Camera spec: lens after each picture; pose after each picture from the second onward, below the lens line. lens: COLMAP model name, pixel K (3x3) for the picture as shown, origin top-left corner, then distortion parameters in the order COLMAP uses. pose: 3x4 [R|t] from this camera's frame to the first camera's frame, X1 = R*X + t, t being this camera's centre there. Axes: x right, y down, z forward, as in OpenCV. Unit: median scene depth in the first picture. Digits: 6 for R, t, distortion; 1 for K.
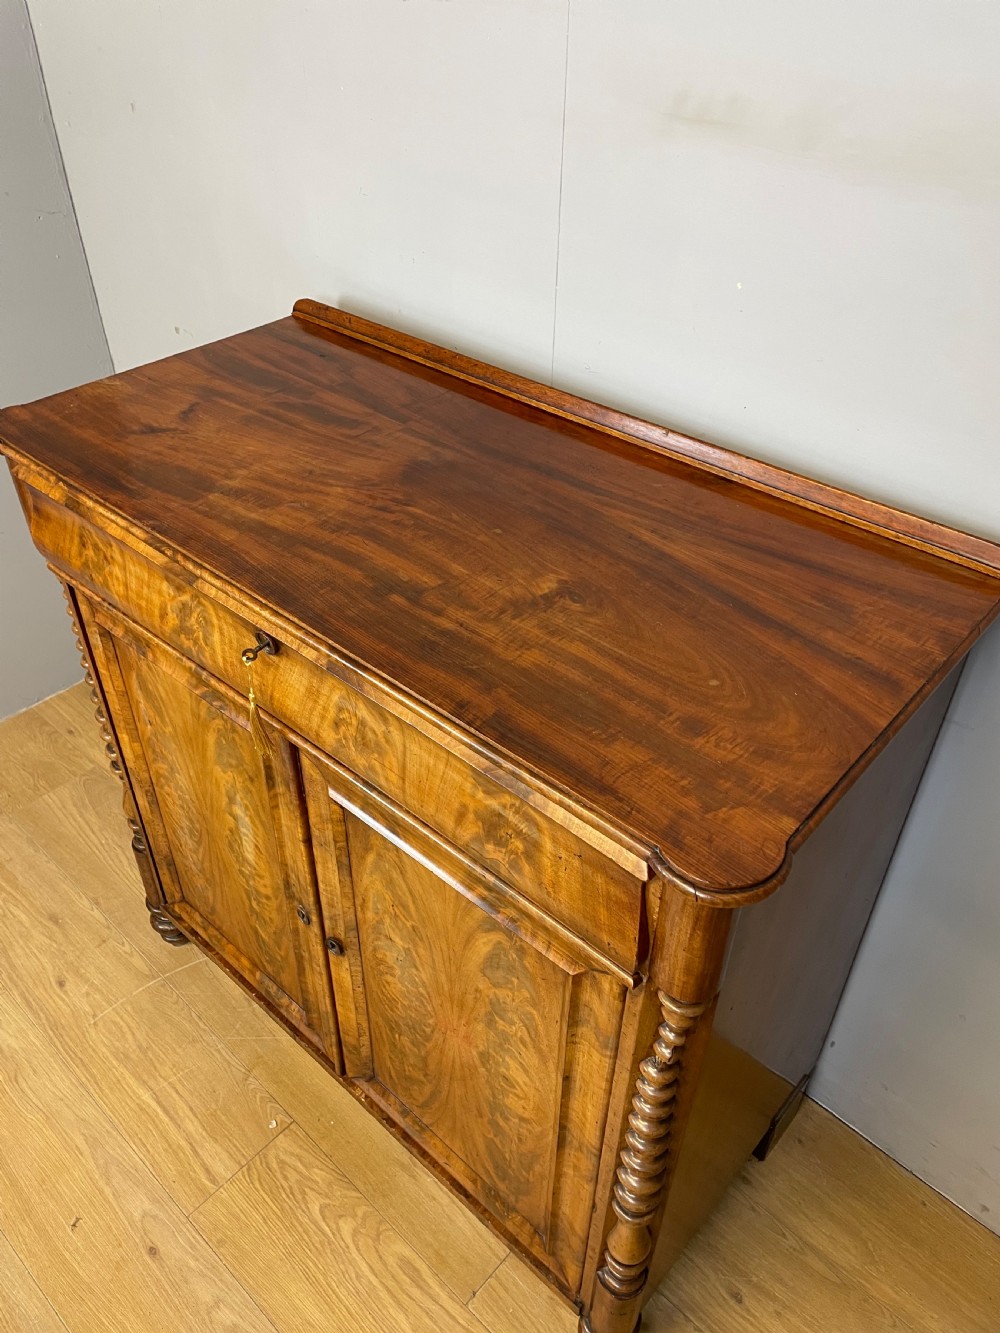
lens RADIAL K [[1015.9, 0, 489.3], [0, 1015.9, 657.9], [0, 0, 1]] dist [0.092801, -0.124566]
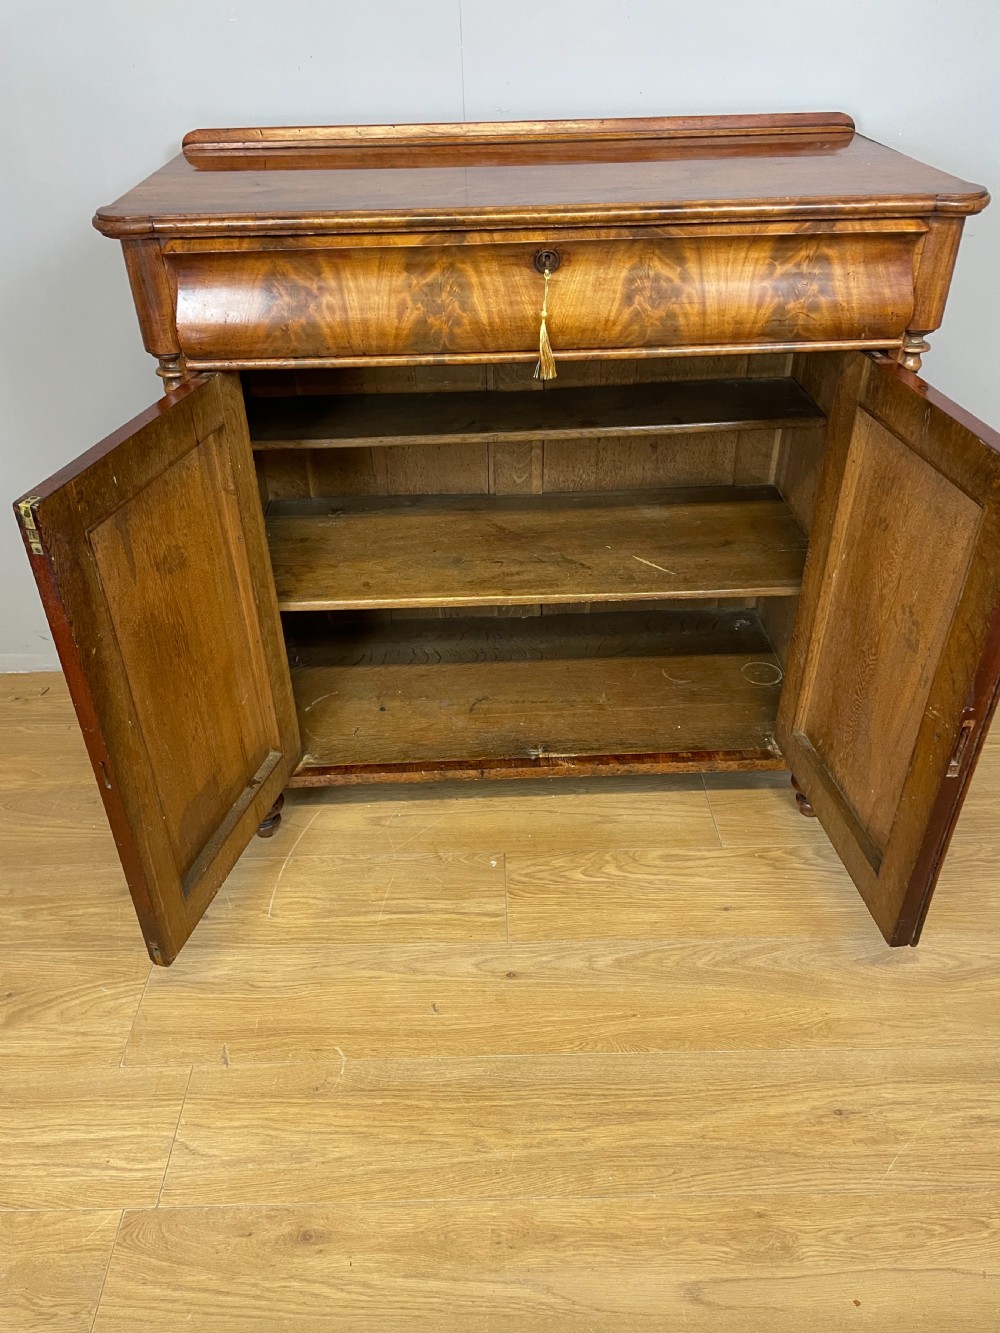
lens RADIAL K [[1013.9, 0, 492.5], [0, 1013.9, 665.3], [0, 0, 1]] dist [0.092010, -0.121854]
pose [[0.716125, -0.411576, 0.563711, -0.827931], [0.453969, 0.888126, 0.071725, 0.212512], [-0.530166, 0.204543, 0.822852, 0.079773]]
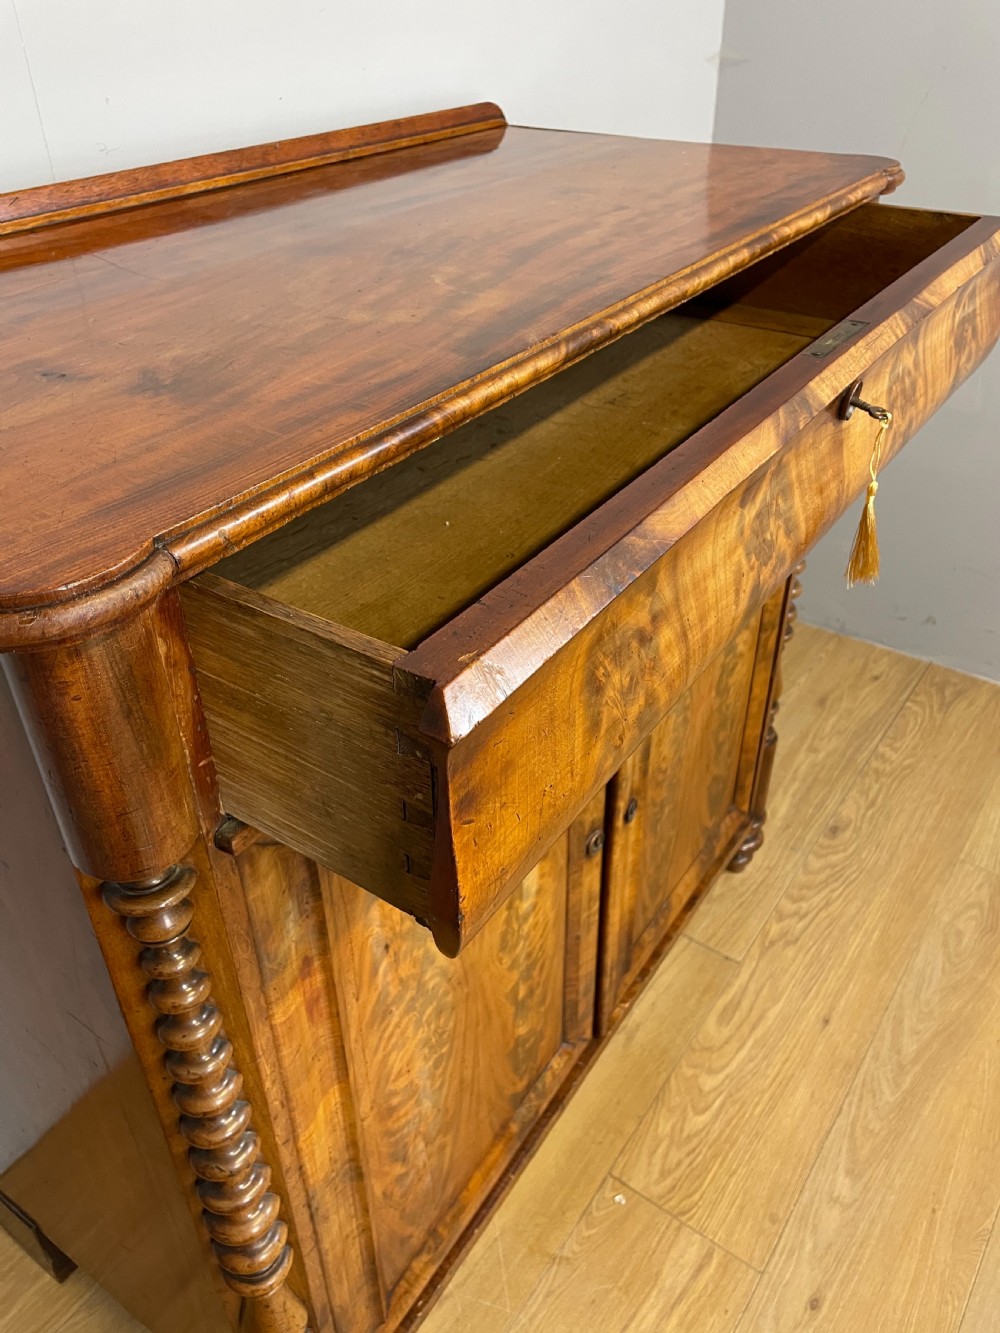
lens RADIAL K [[1015.9, 0, 495.6], [0, 1015.9, 661.9], [0, 0, 1]] dist [0.092801, -0.124566]
pose [[-0.137207, -0.568489, 0.811169, -0.660317], [0.627605, 0.583671, 0.515209, -0.247109], [-0.766346, 0.579784, 0.276703, 0.718652]]
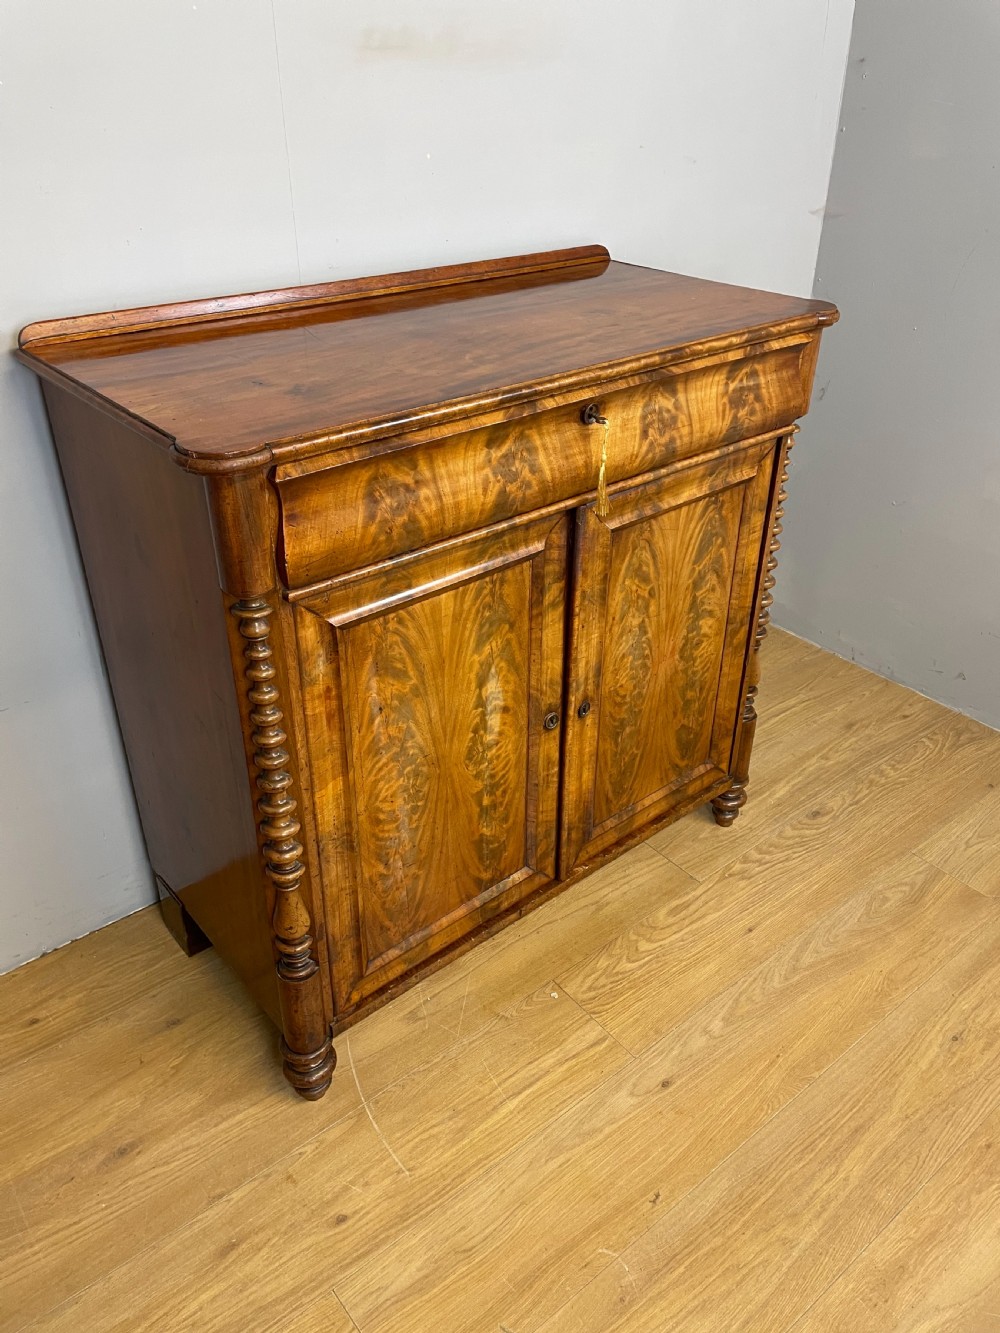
lens RADIAL K [[1015.9, 0, 501.8], [0, 1015.9, 650.7], [0, 0, 1]] dist [0.092801, -0.124566]
pose [[0.131196, -0.508768, 0.850848, -1.061361], [0.613368, 0.715925, 0.333512, -0.215192], [-0.778824, 0.478128, 0.405989, 0.498891]]
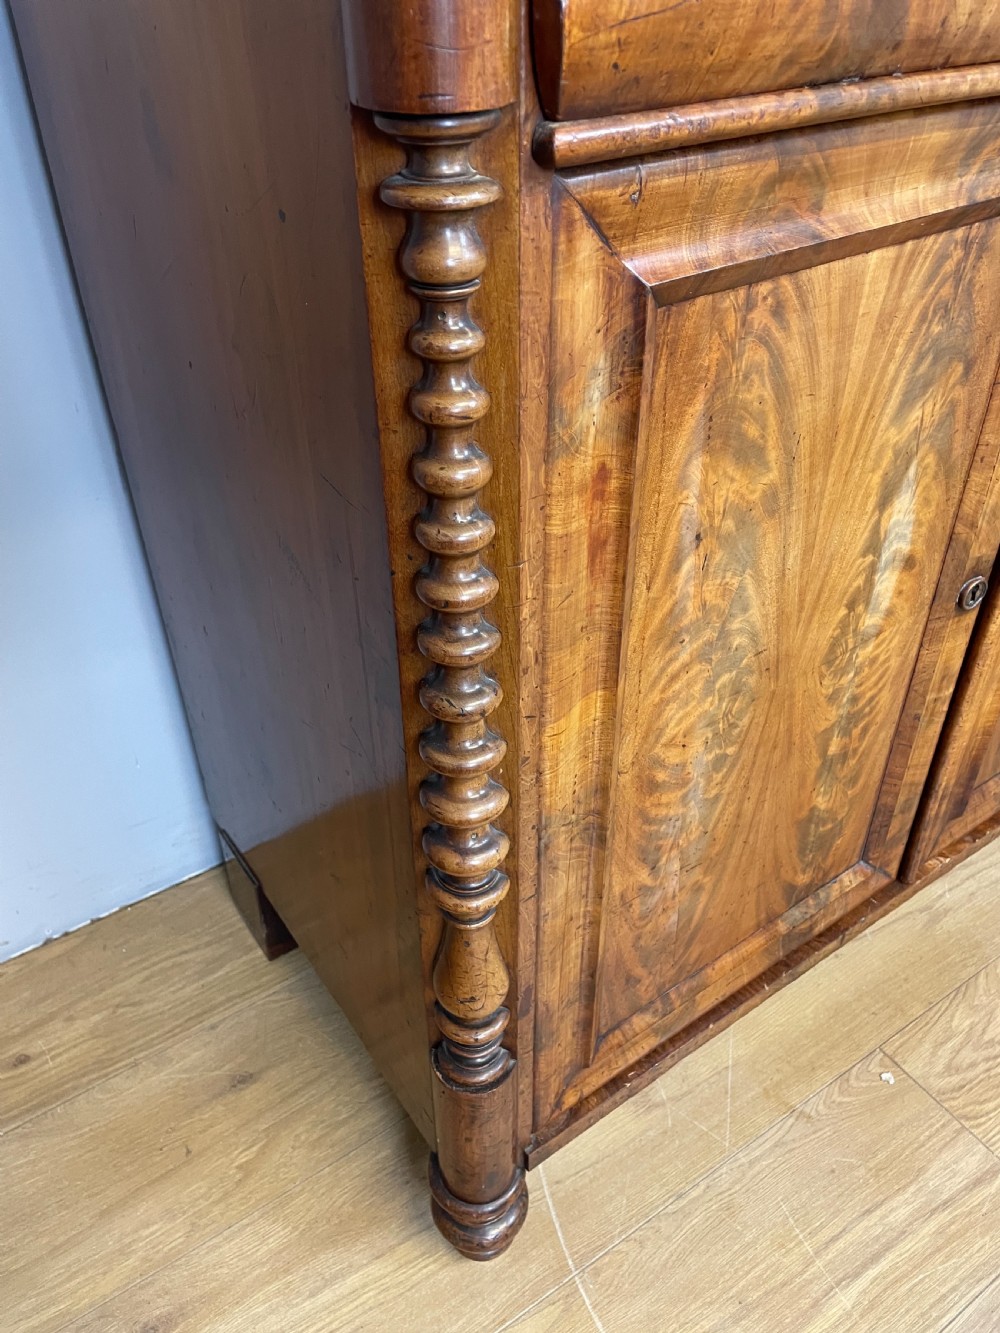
lens RADIAL K [[1015.9, 0, 488.2], [0, 1015.9, 655.4], [0, 0, 1]] dist [0.092801, -0.124566]
pose [[0.226153, -0.581739, 0.781303, -0.674275], [0.622199, 0.703406, 0.343639, -0.092158], [-0.749482, 0.408411, 0.521035, 0.855325]]
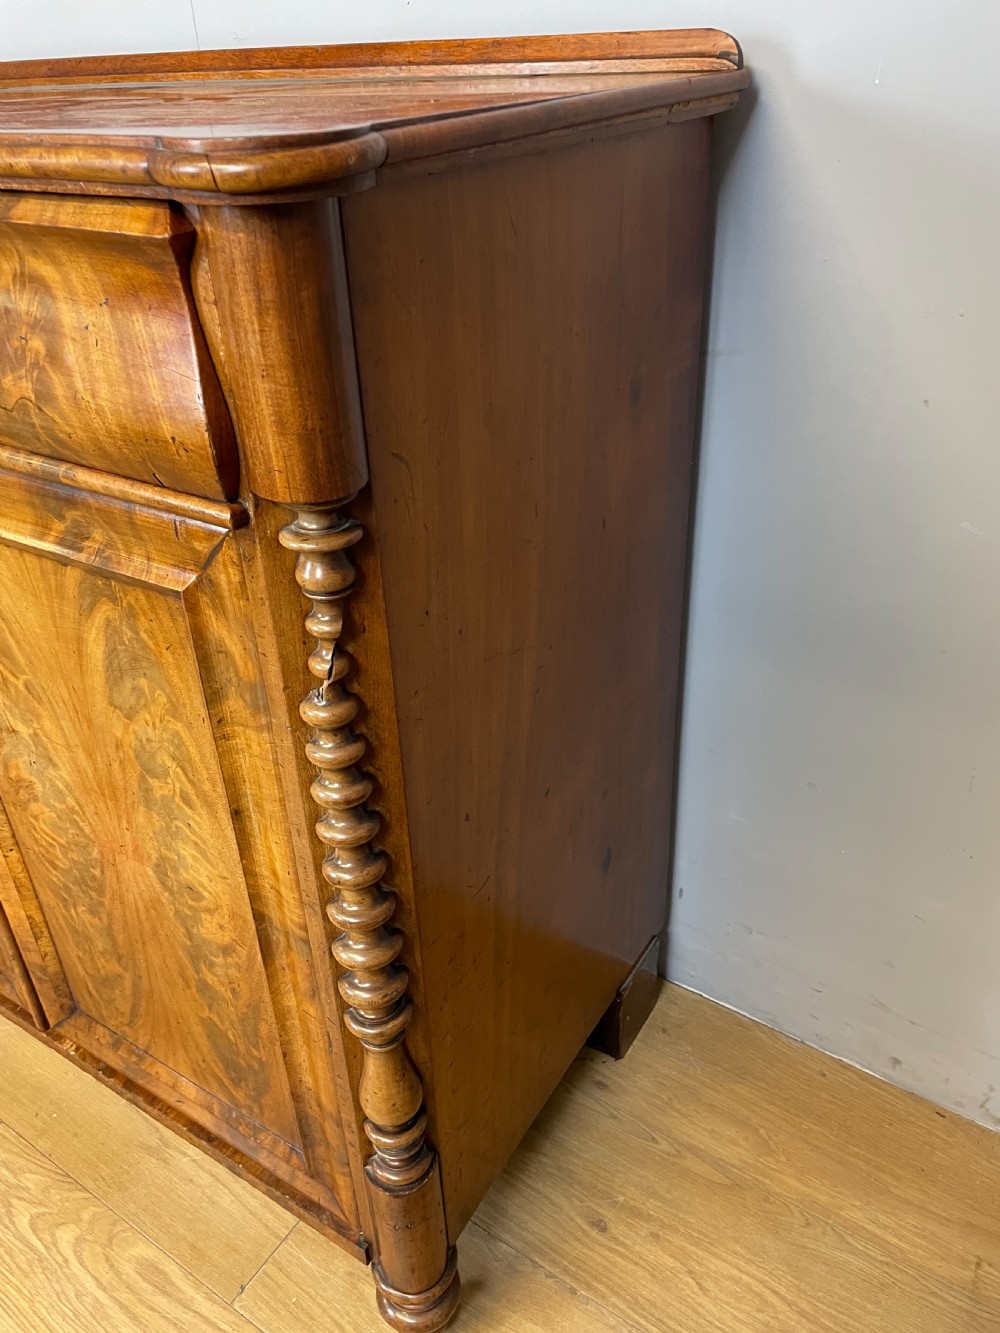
lens RADIAL K [[1015.9, 0, 492.8], [0, 1015.9, 663.8], [0, 0, 1]] dist [0.092801, -0.124566]
pose [[0.985780, -0.123005, 0.114492, 0.128117], [0.136860, 0.983016, -0.122267, 0.300933], [-0.097508, 0.136198, 0.985871, 0.216461]]
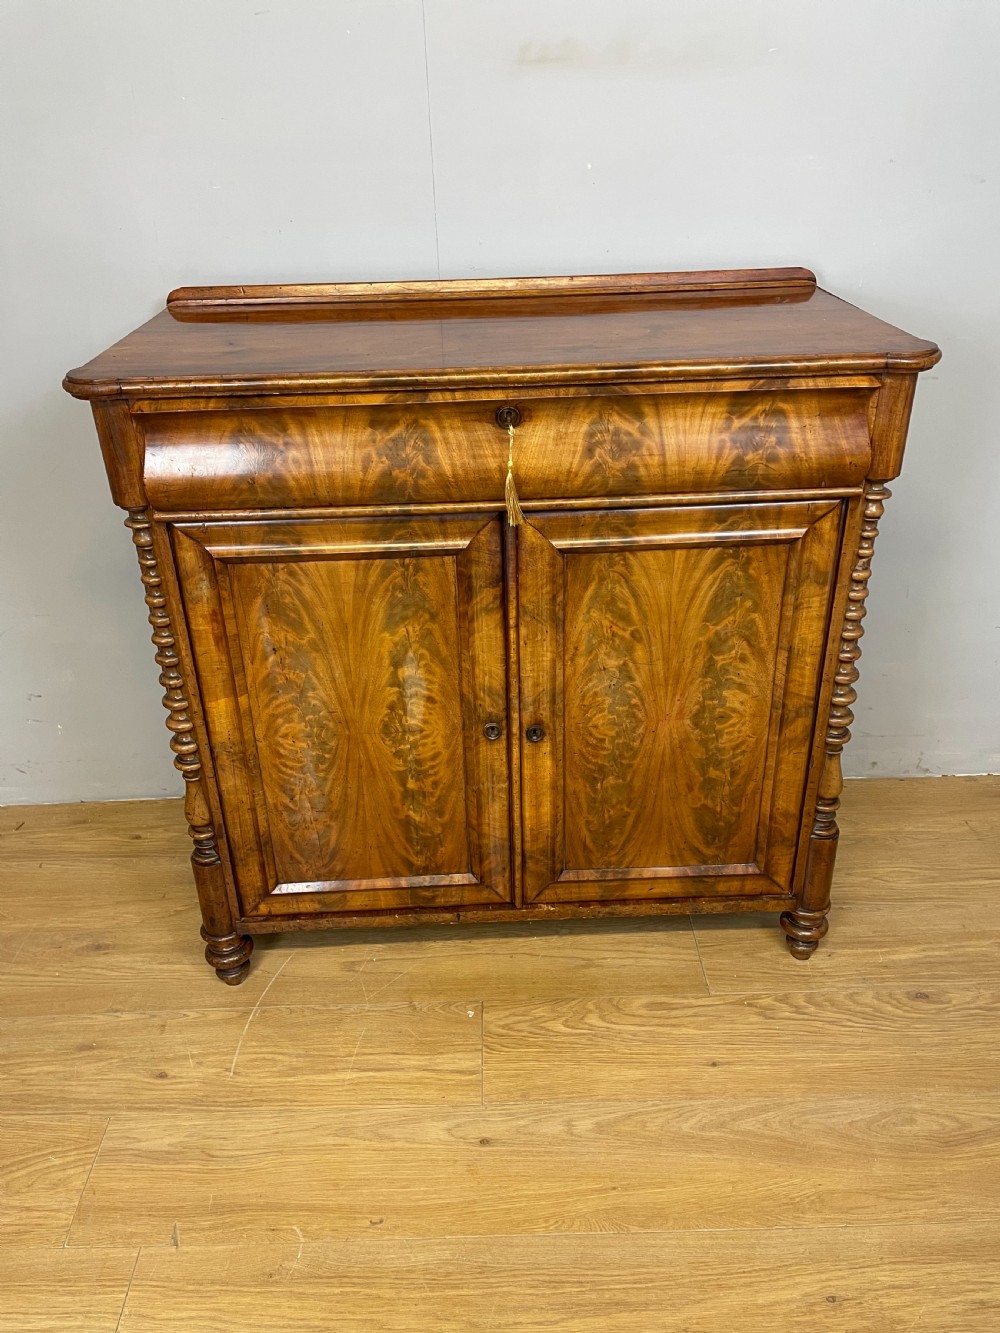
lens RADIAL K [[1015.9, 0, 500.0], [0, 1015.9, 655.8], [0, 0, 1]] dist [0.092801, -0.124566]
pose [[0.716734, -0.352108, 0.601924, -0.774148], [0.458669, 0.888209, -0.026578, 0.195486], [-0.525276, 0.295133, 0.798111, 0.058410]]
